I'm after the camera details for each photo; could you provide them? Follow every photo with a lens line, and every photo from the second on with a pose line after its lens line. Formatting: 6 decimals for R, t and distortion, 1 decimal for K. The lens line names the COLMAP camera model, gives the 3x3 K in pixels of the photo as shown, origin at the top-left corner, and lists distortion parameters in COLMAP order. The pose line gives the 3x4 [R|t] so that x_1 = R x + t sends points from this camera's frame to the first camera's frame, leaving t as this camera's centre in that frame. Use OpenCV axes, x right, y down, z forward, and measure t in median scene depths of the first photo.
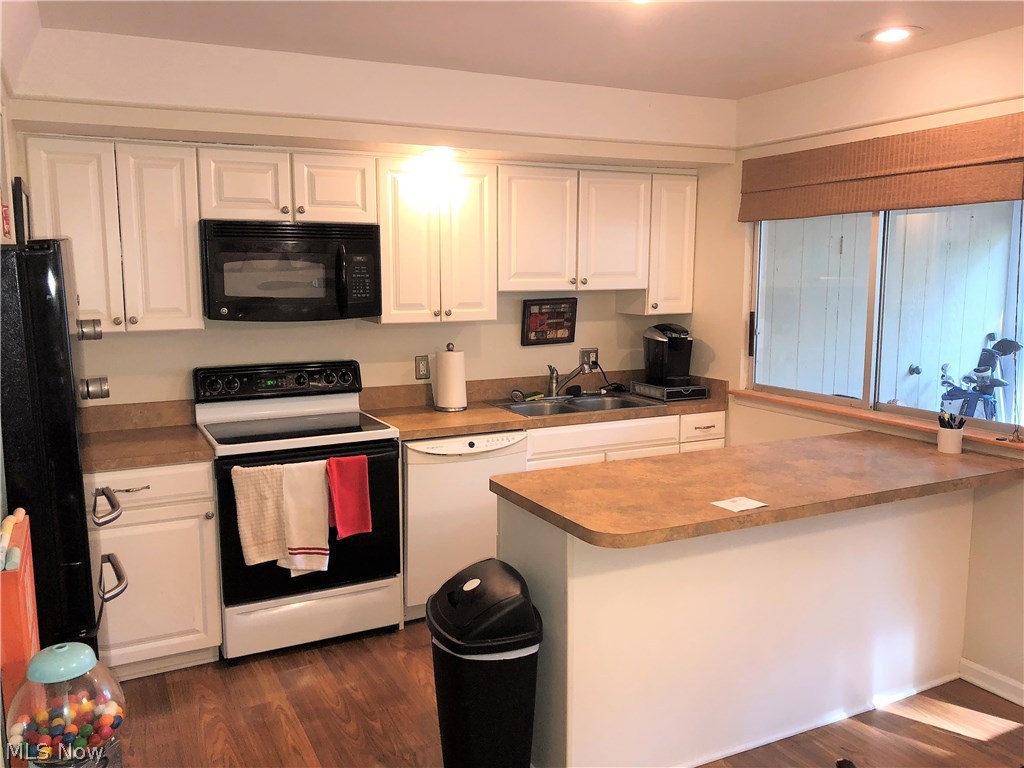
lens RADIAL K [[811.4, 0, 512.0], [0, 811.4, 384.0], [0, 0, 1]] dist [0.094291, -0.170562]
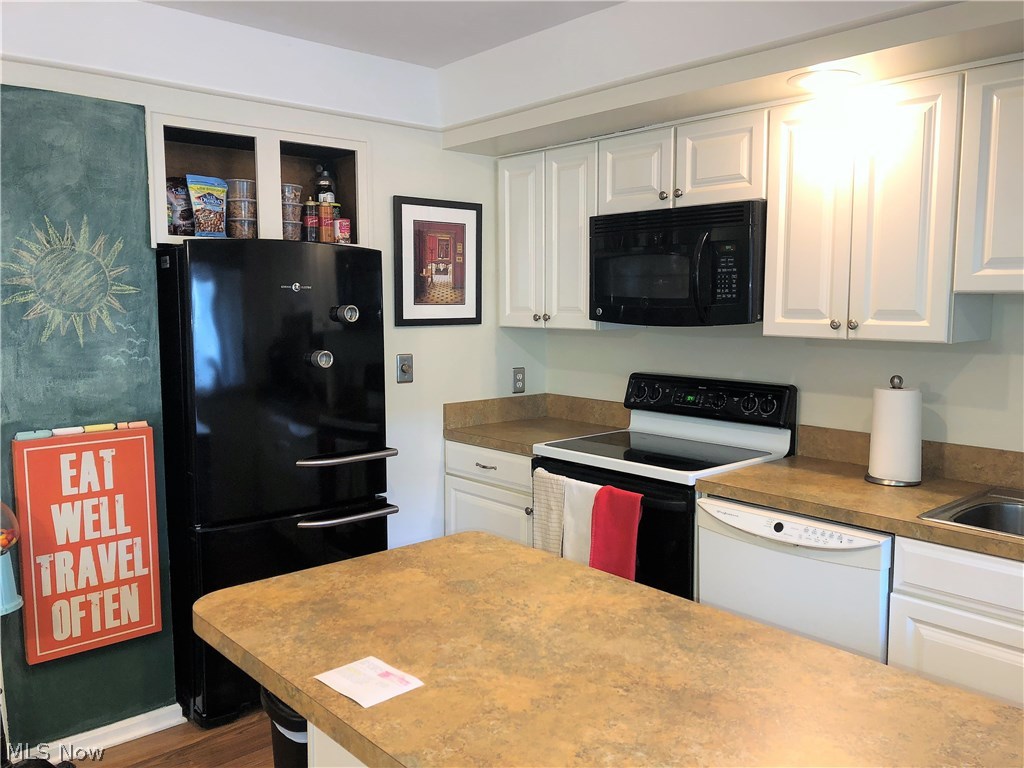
lens RADIAL K [[827.7, 0, 511.7], [0, 827.7, 385.8], [0, 0, 1]] dist [0.096605, -0.177307]
pose [[0.267697, 0.107950, -0.957437, 0.530288], [-0.130560, 0.988603, 0.074960, -0.059652], [0.954616, 0.104937, 0.278740, 0.616900]]
